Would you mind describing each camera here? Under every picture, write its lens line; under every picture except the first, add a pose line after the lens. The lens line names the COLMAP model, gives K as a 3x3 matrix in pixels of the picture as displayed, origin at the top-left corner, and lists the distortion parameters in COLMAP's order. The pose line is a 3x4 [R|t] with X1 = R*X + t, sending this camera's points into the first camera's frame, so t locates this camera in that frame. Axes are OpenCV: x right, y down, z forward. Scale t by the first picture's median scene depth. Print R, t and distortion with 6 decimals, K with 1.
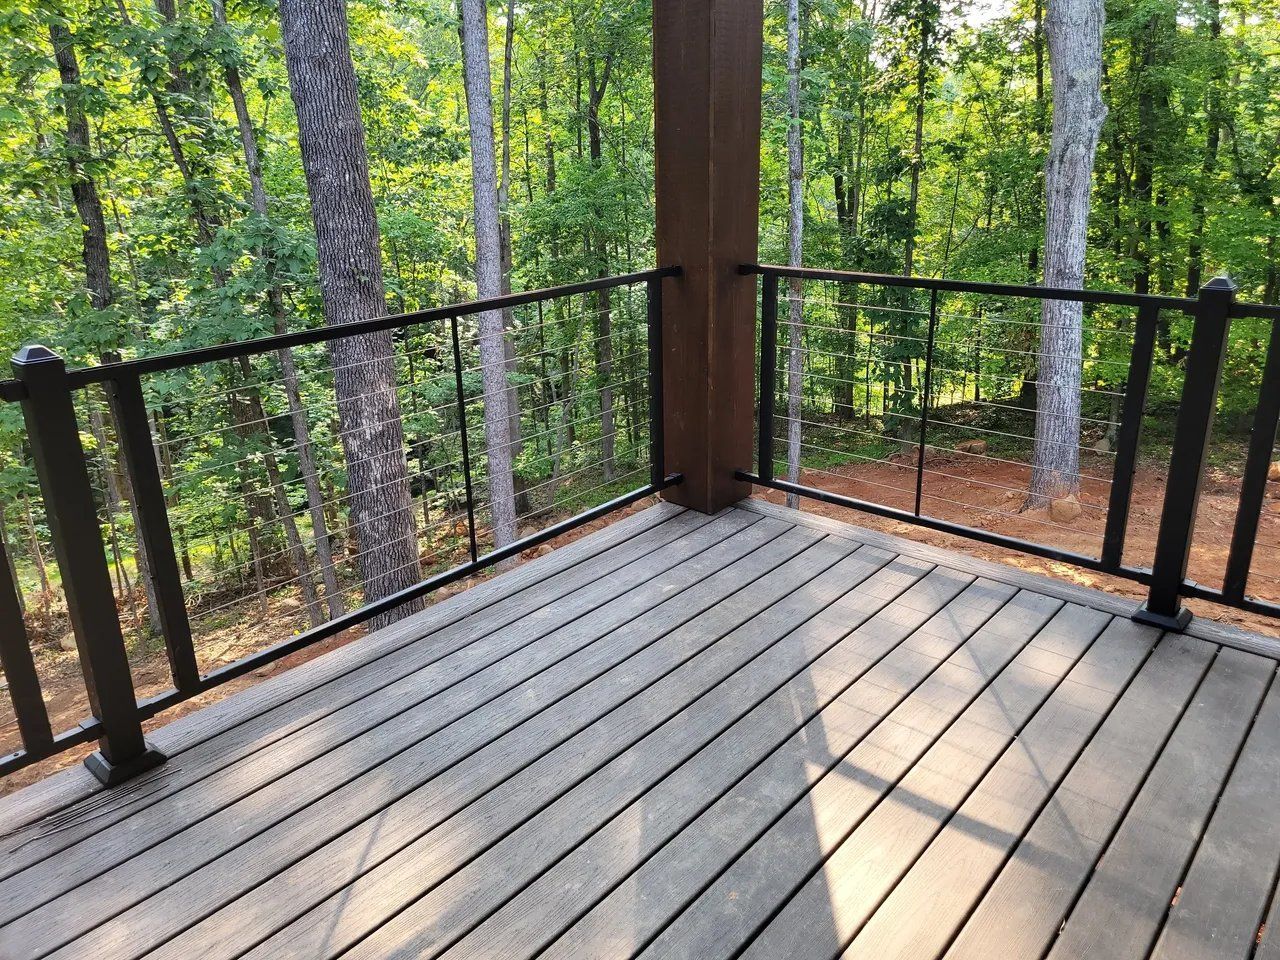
lens RADIAL K [[916.3, 0, 639.9], [0, 916.3, 477.5], [0, 0, 1]] dist [0.035313, -0.007683]
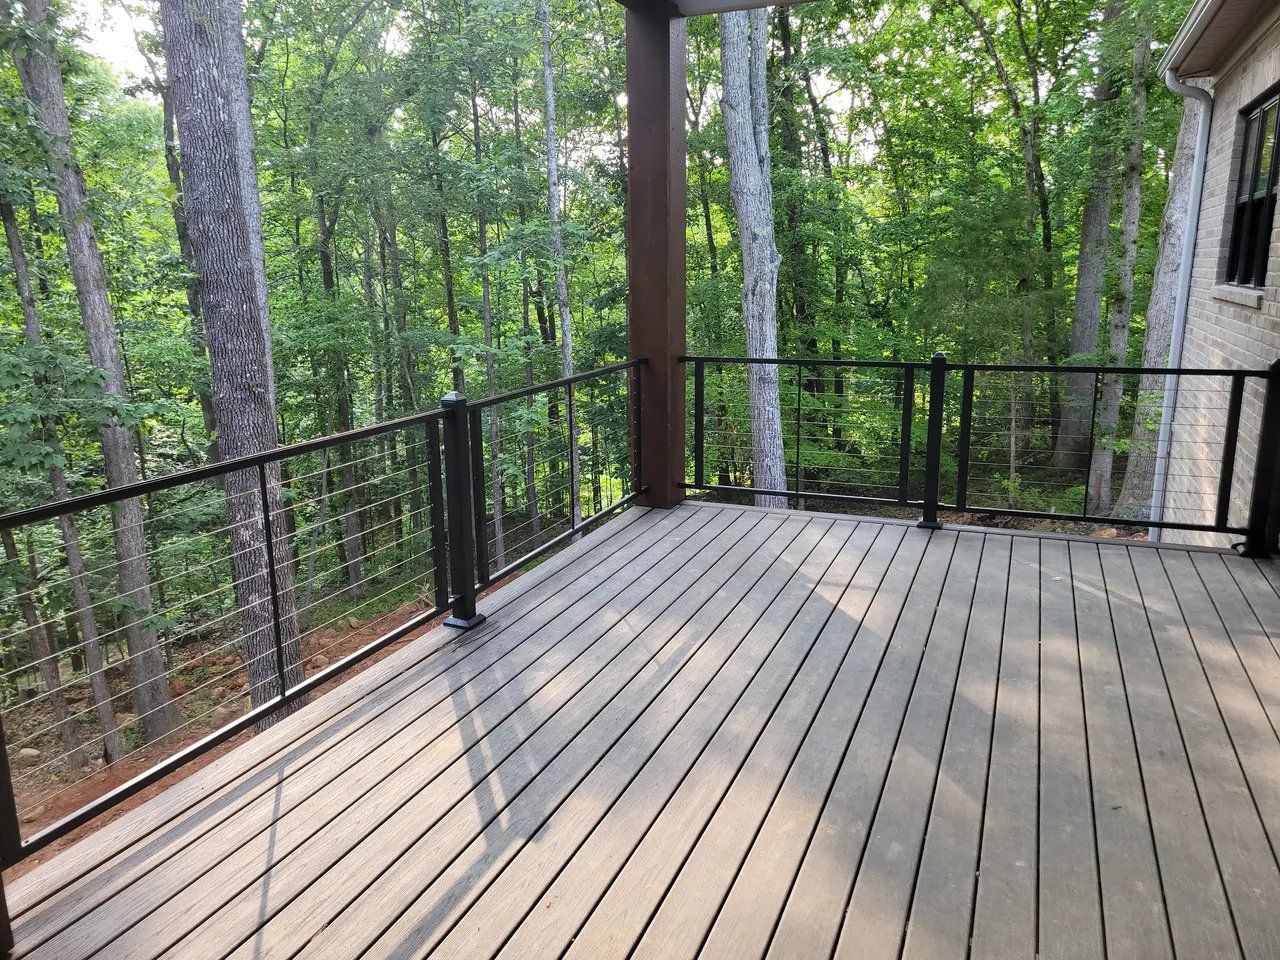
lens RADIAL K [[843.3, 0, 640.0], [0, 843.3, 480.0], [0, 0, 1]] dist [0.066389, -0.066078]
pose [[0.956168, -0.063517, 0.285846, -0.462892], [0.095088, 0.990638, -0.097948, 0.152535], [-0.276949, 0.120836, 0.953257, -0.484065]]
